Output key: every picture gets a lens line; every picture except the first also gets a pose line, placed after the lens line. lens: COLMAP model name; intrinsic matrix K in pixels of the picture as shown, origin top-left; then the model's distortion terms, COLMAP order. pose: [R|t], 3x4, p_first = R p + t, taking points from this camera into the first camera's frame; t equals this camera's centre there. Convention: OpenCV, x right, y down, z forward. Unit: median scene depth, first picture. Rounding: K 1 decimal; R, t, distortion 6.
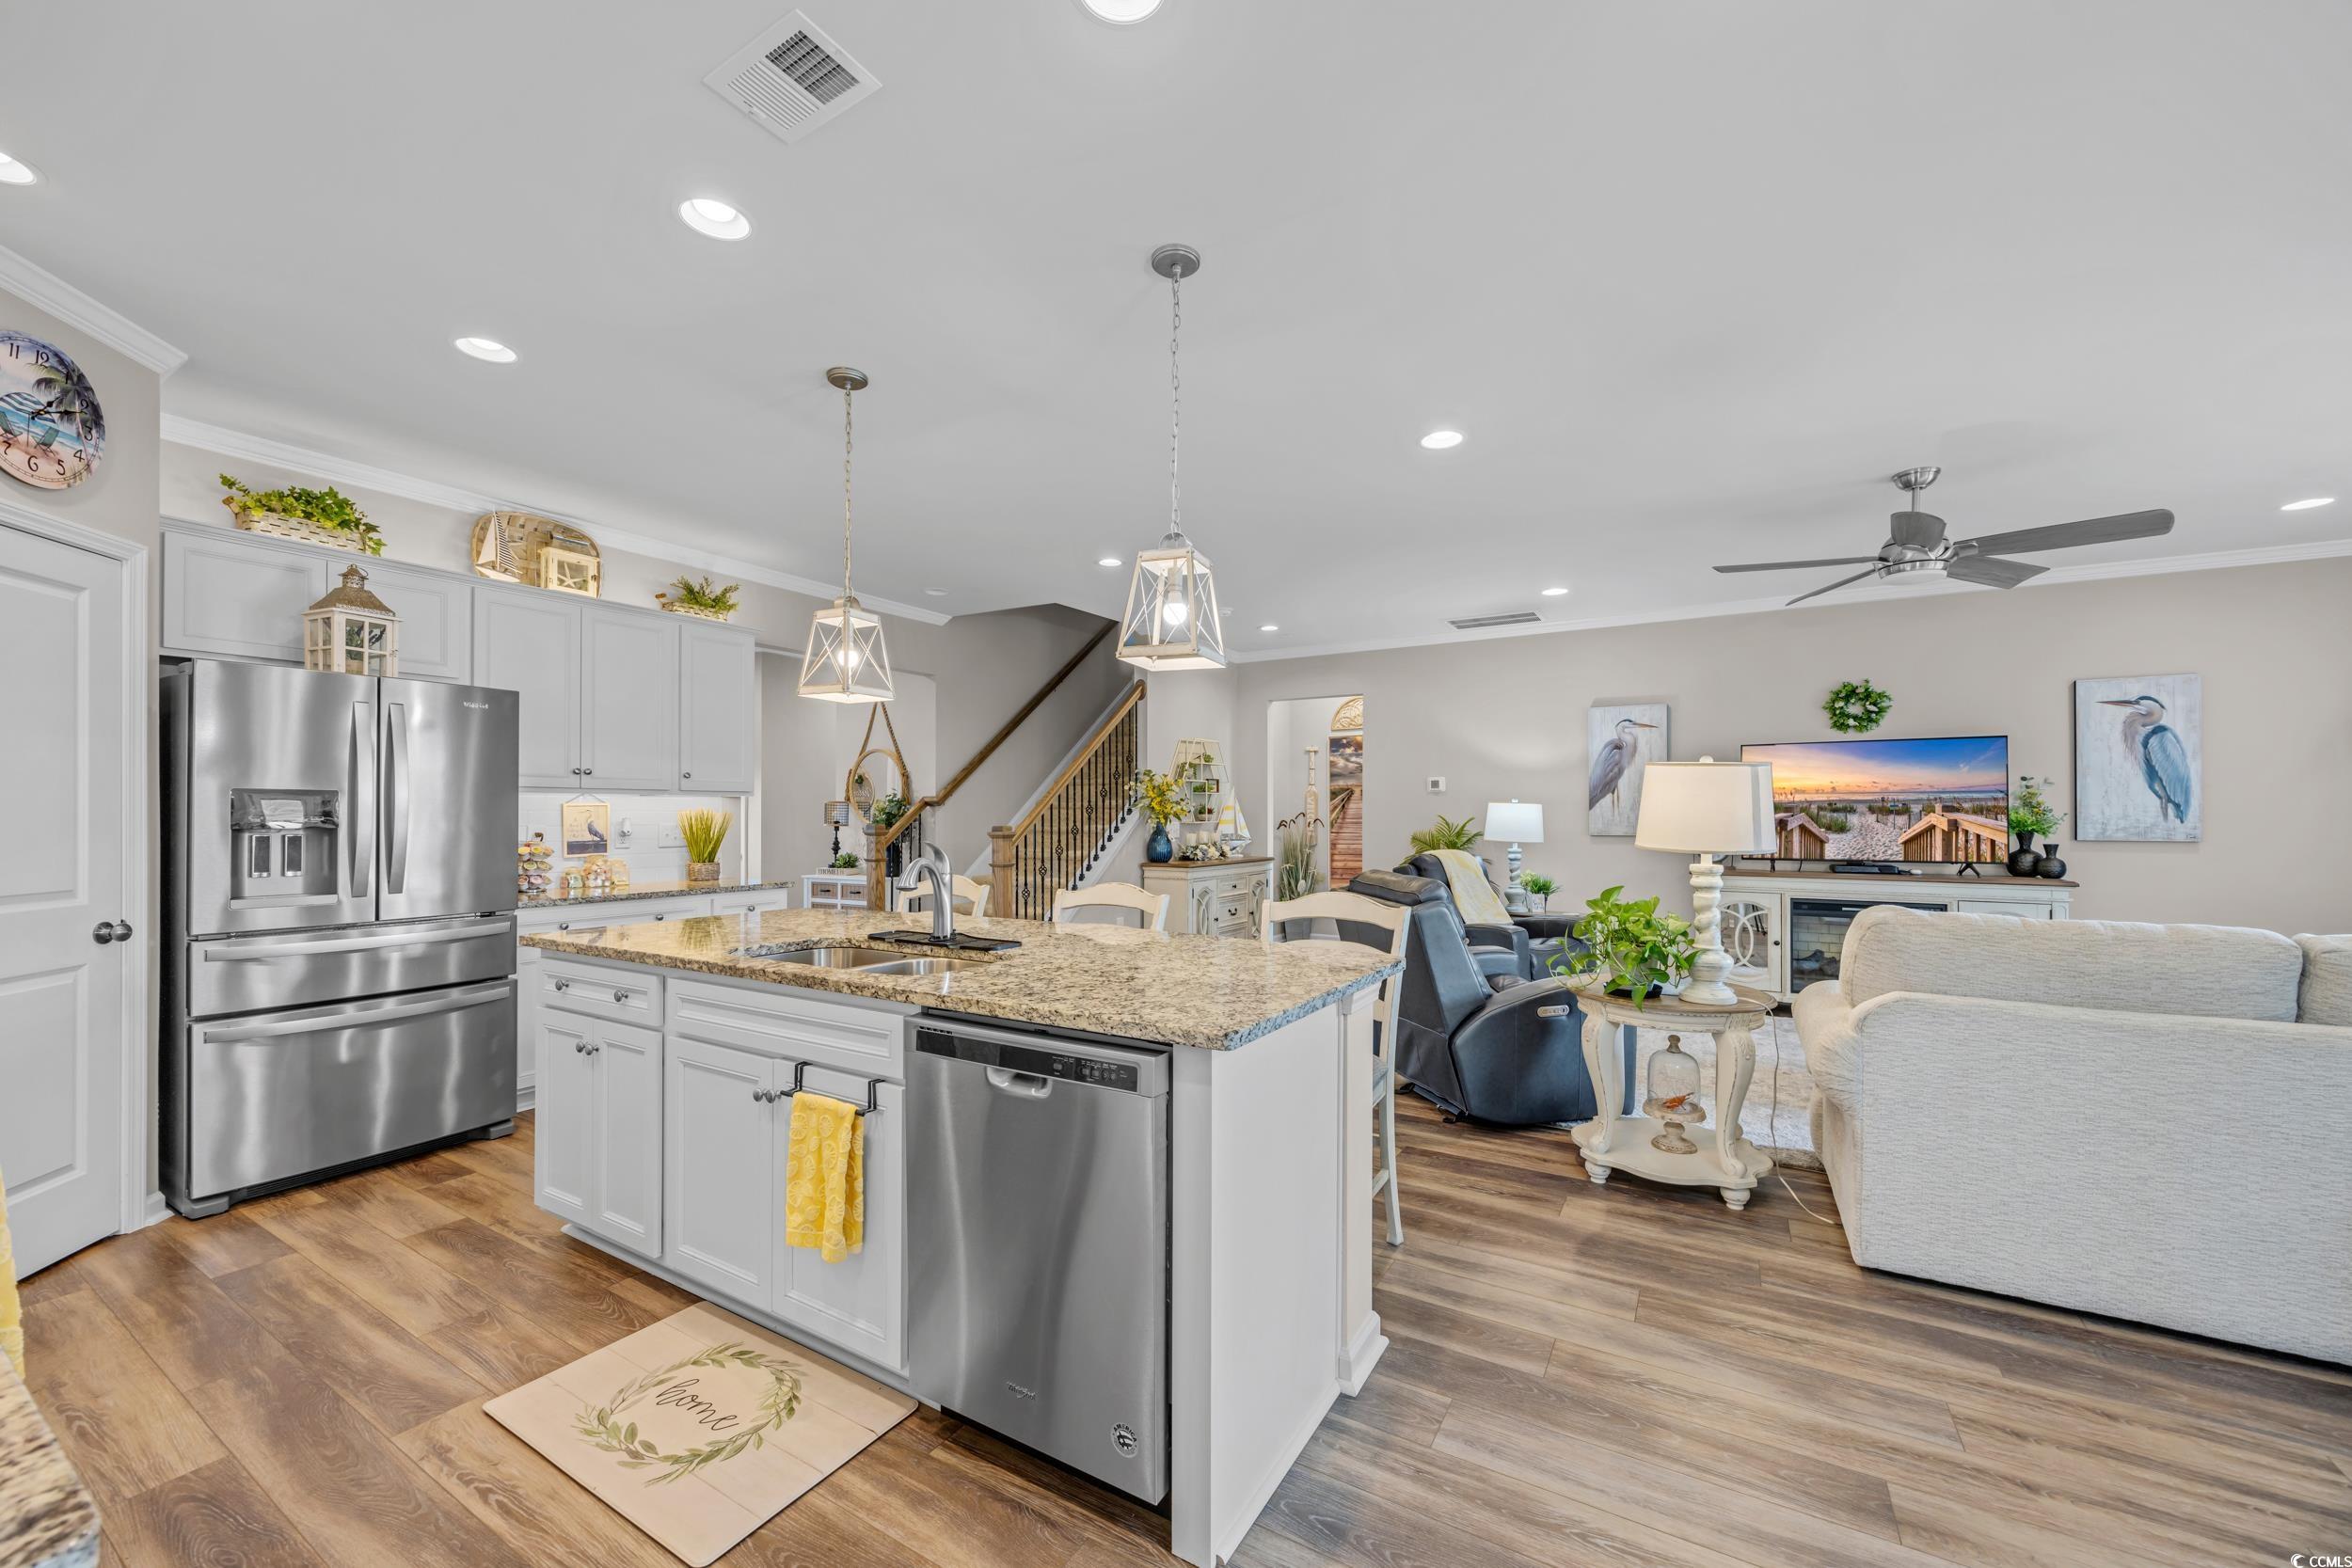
lens RADIAL K [[895.7, 0, 1176.7], [0, 895.7, 790.9], [0, 0, 1]] dist [-0.008156, -0.000201]
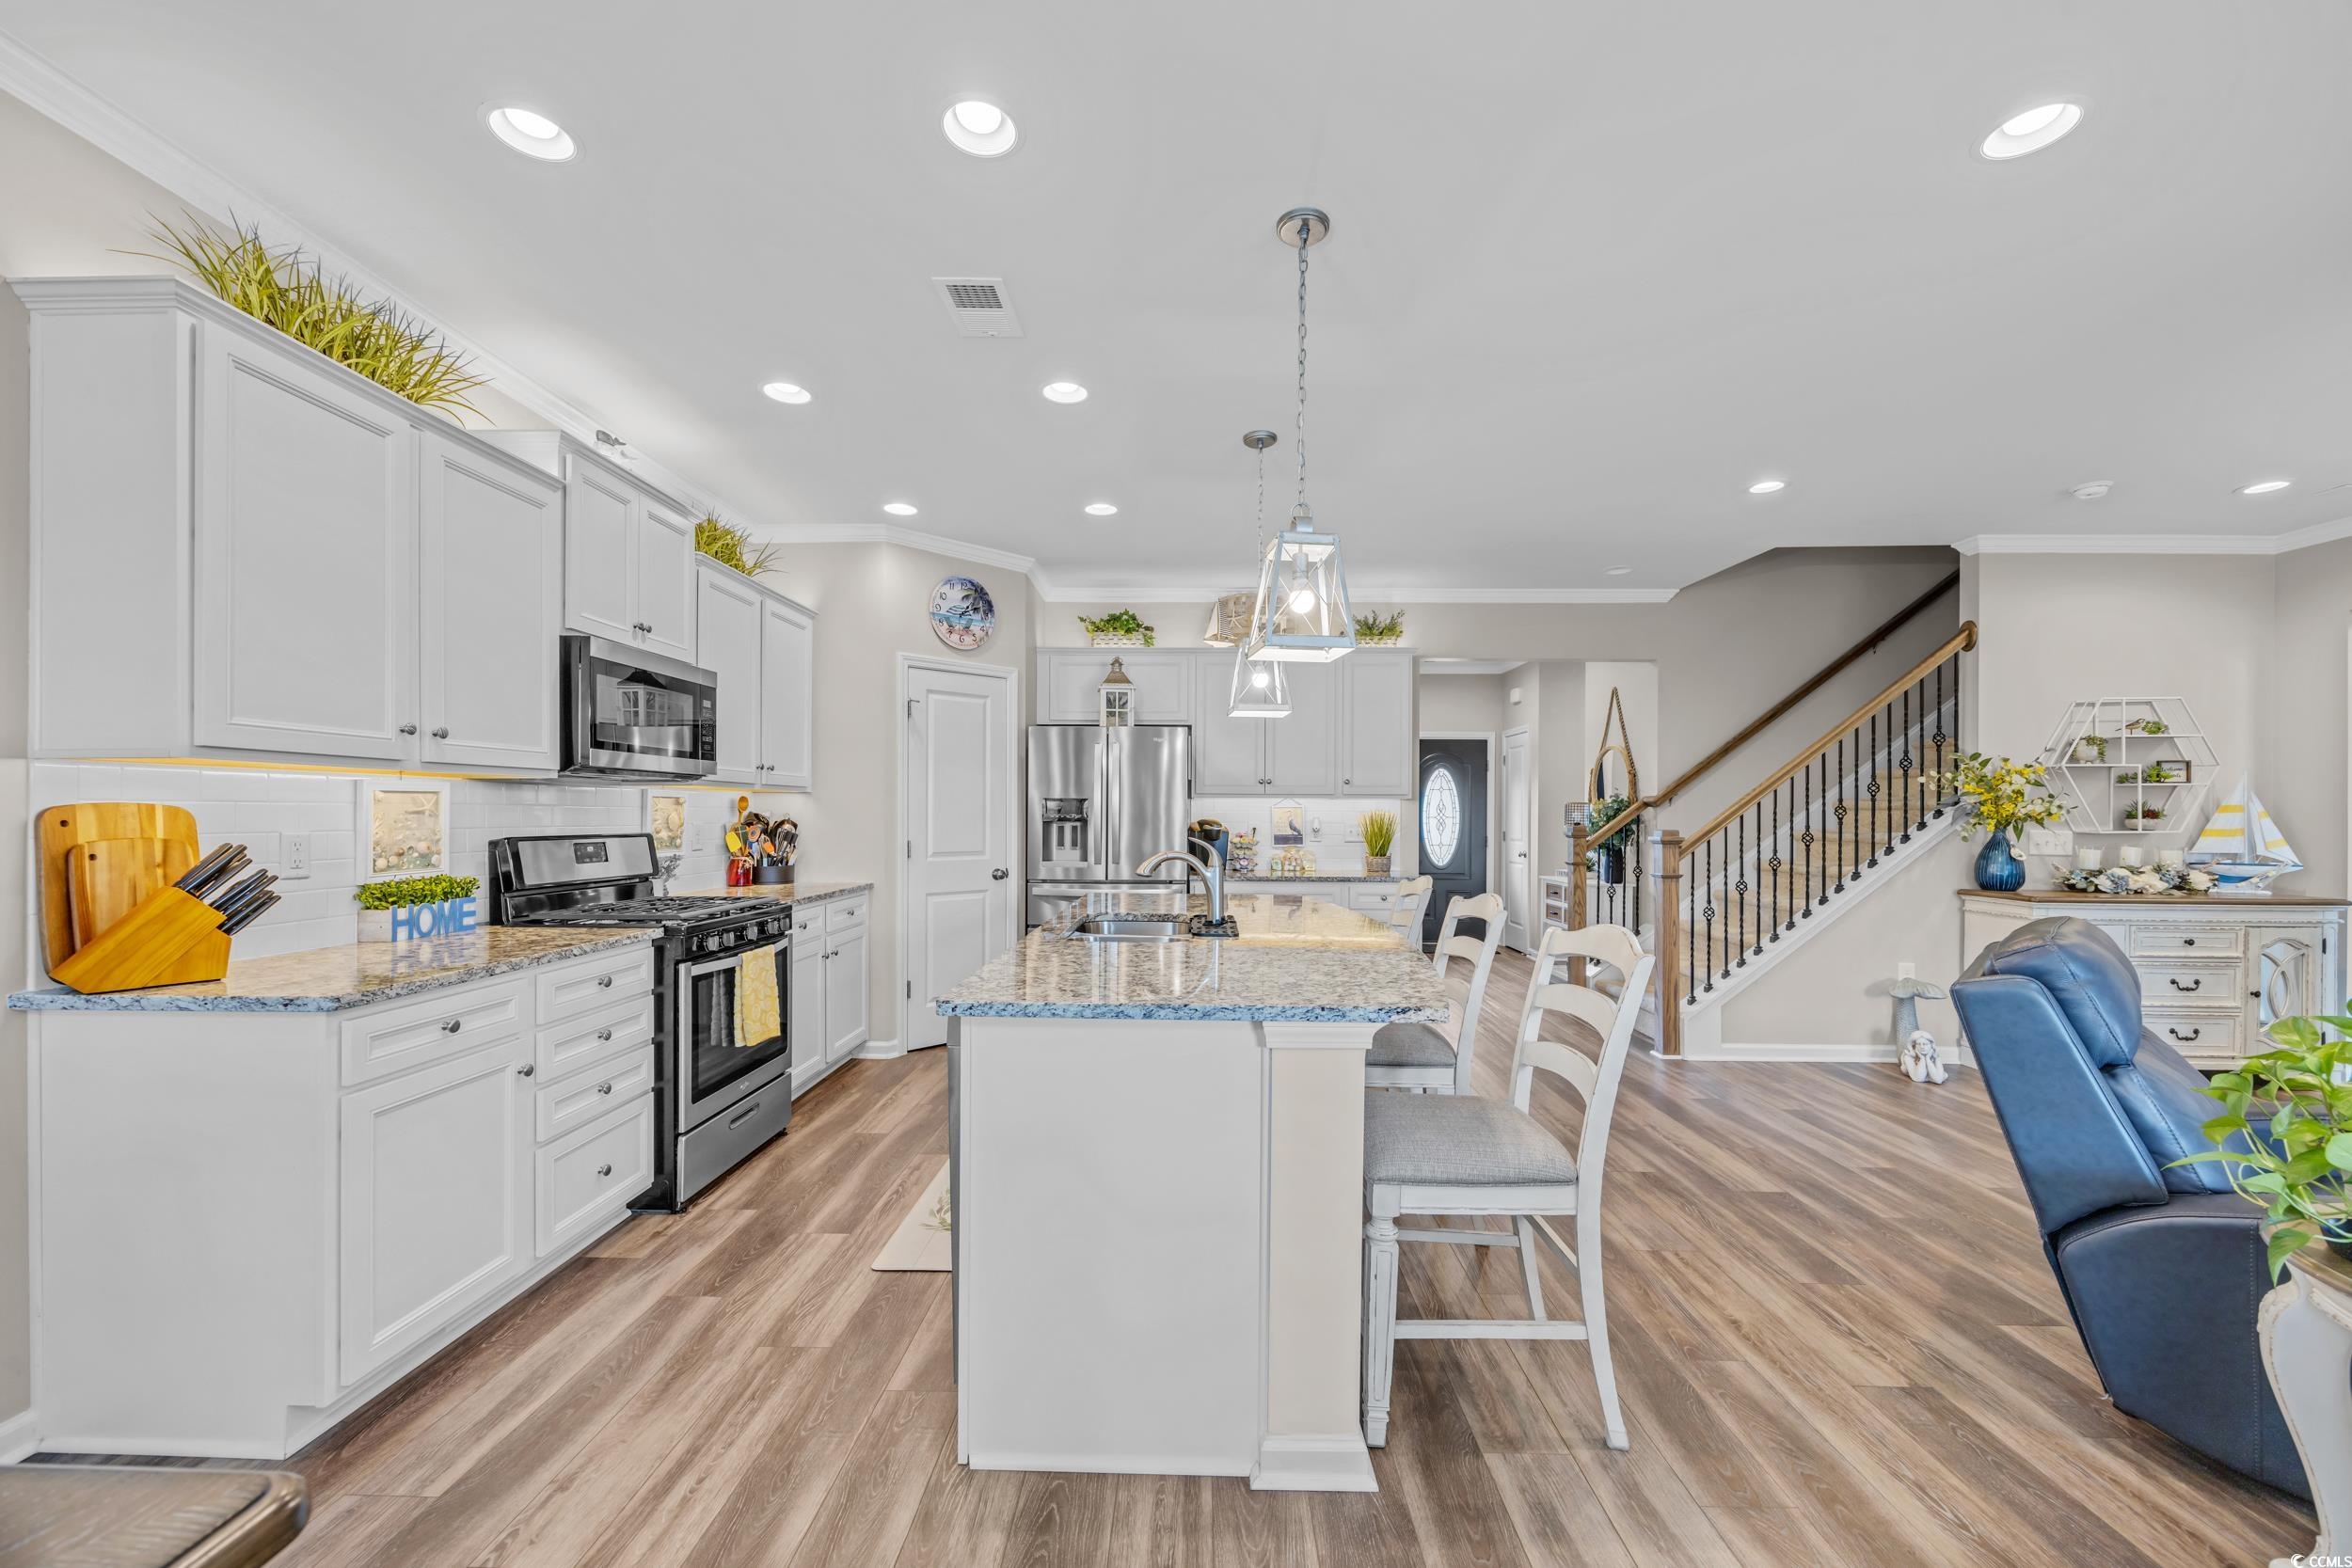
lens RADIAL K [[895.7, 0, 1181.1], [0, 895.7, 789.7], [0, 0, 1]] dist [-0.008156, -0.000201]
pose [[0.501559, -0.018625, -0.864923, 0.386208], [0.016383, 0.999793, -0.012029, 0.004097], [0.864968, -0.008137, 0.501761, 0.214604]]
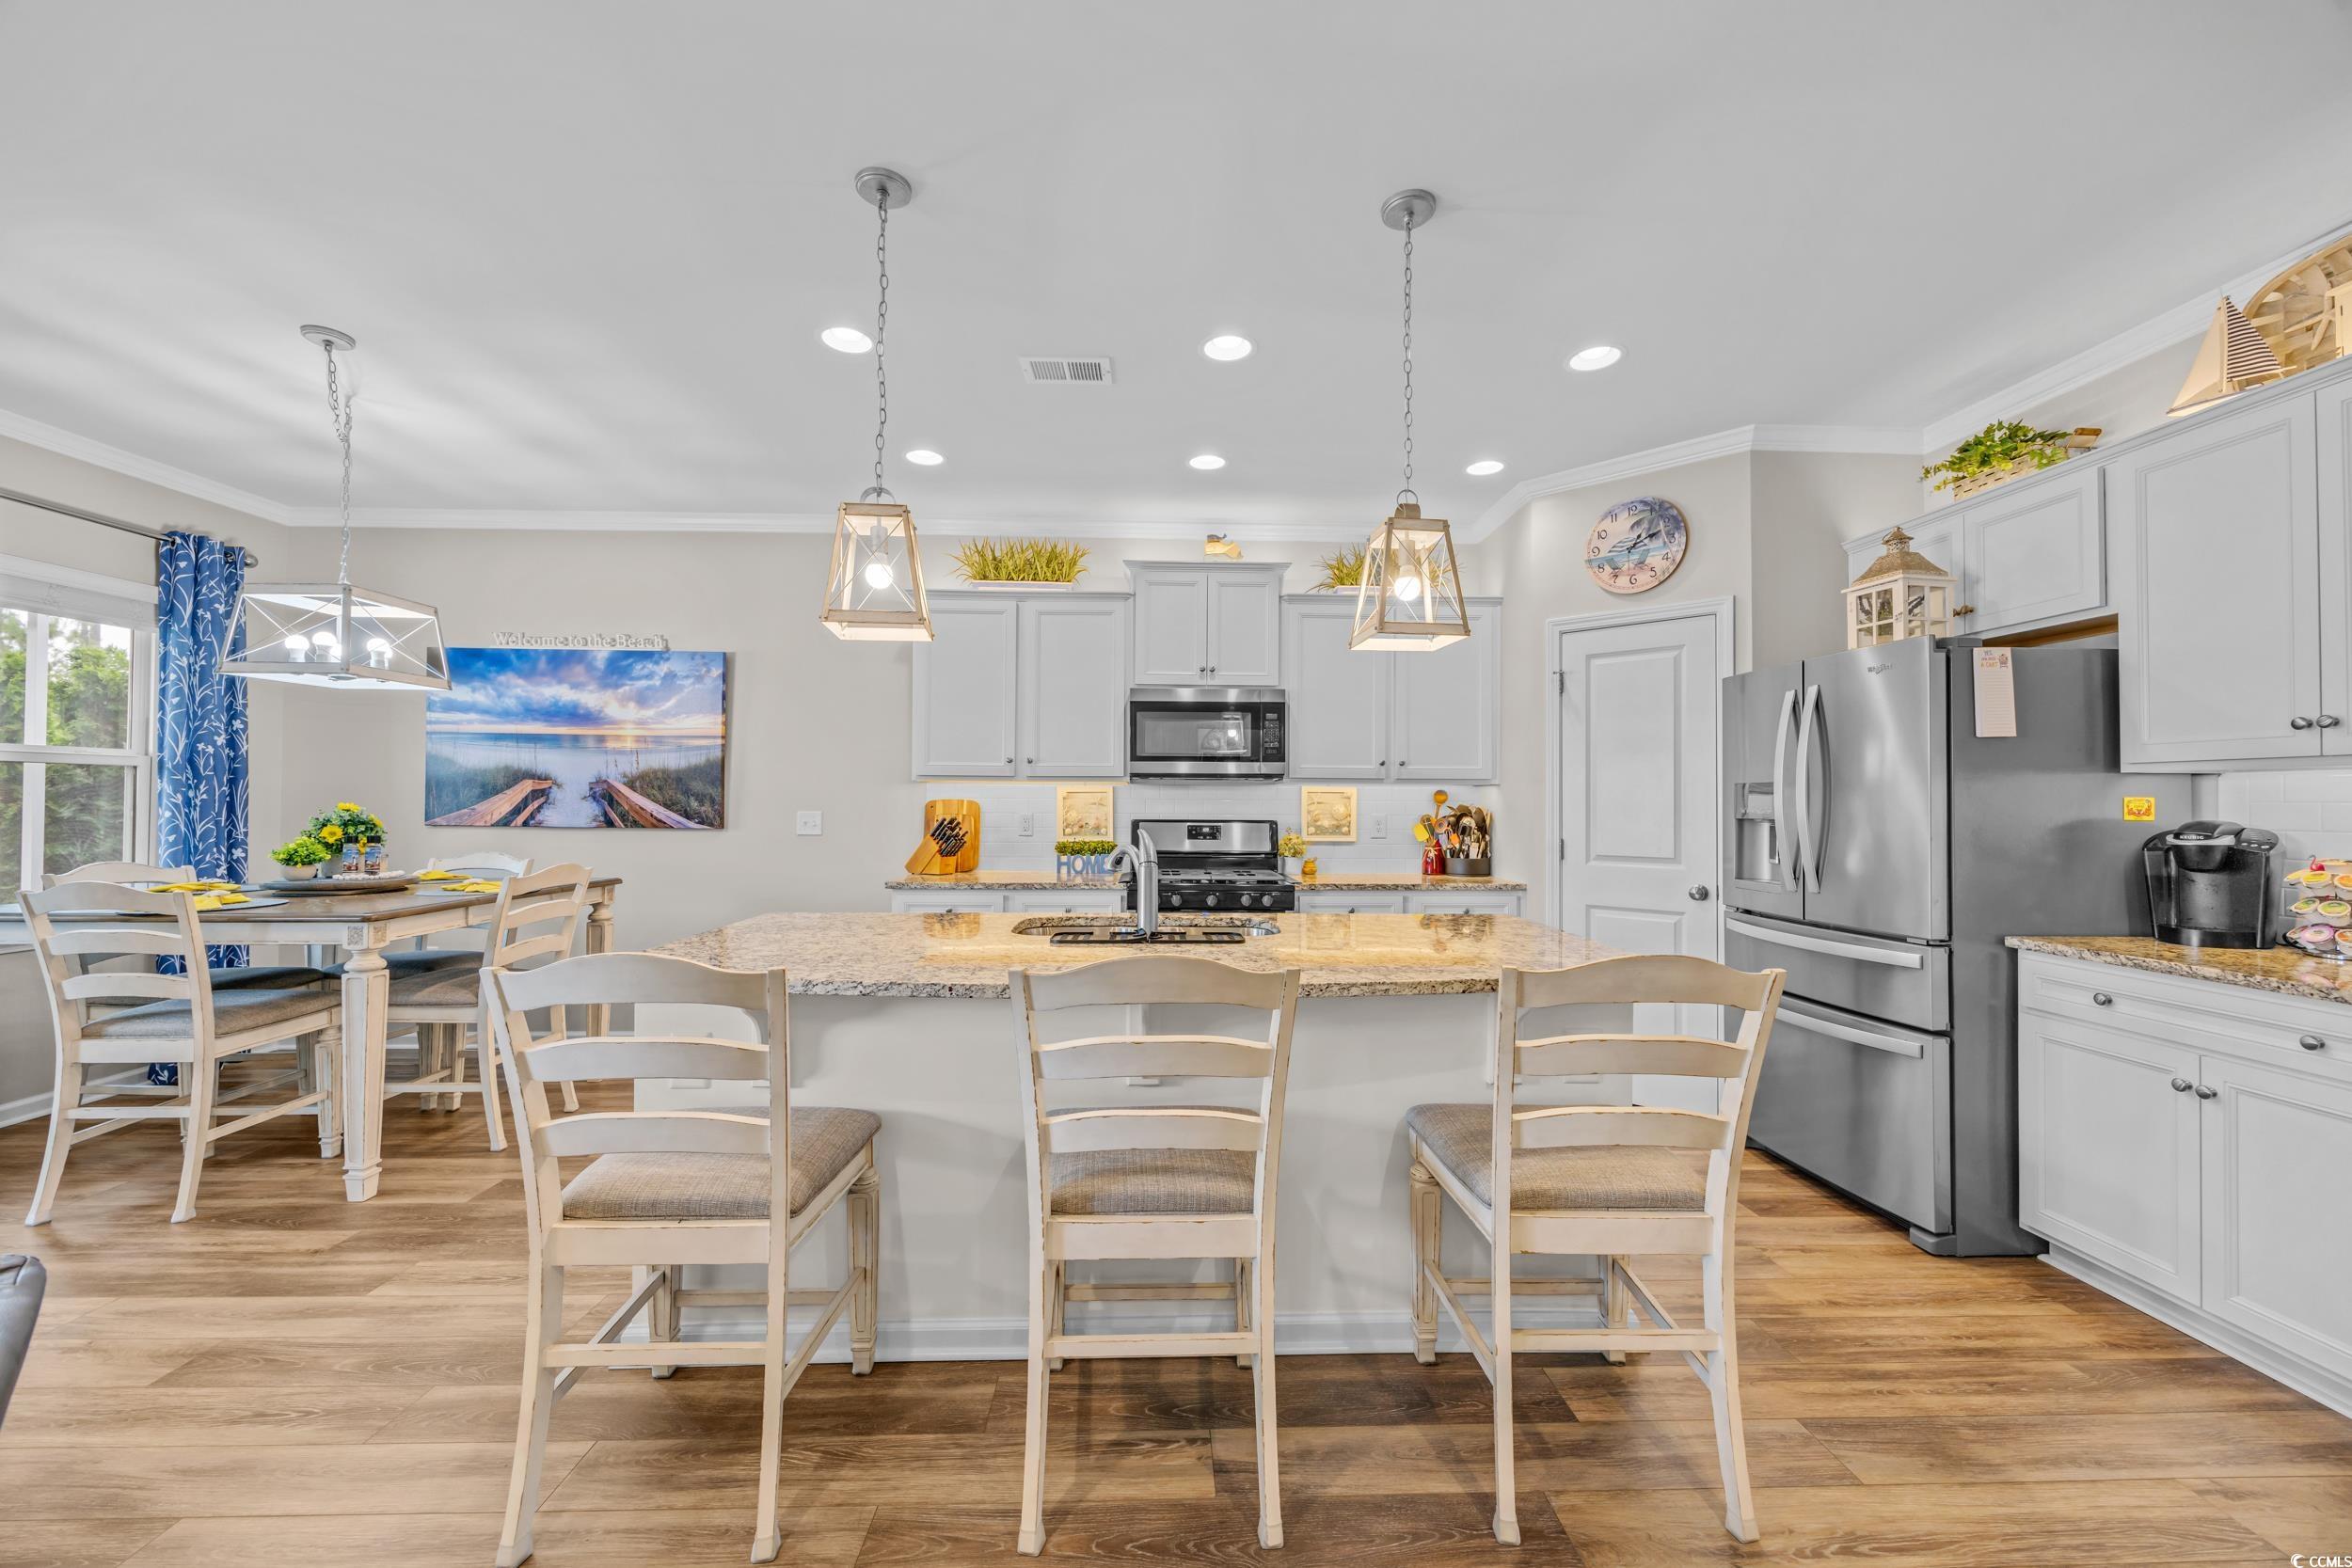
lens RADIAL K [[895.7, 0, 1178.9], [0, 895.7, 773.8], [0, 0, 1]] dist [-0.008156, -0.000201]
pose [[-0.834665, -0.021674, -0.550332, 0.122628], [0.009142, 0.998542, -0.053193, 0.025145], [0.550683, -0.049429, -0.833250, 0.989258]]
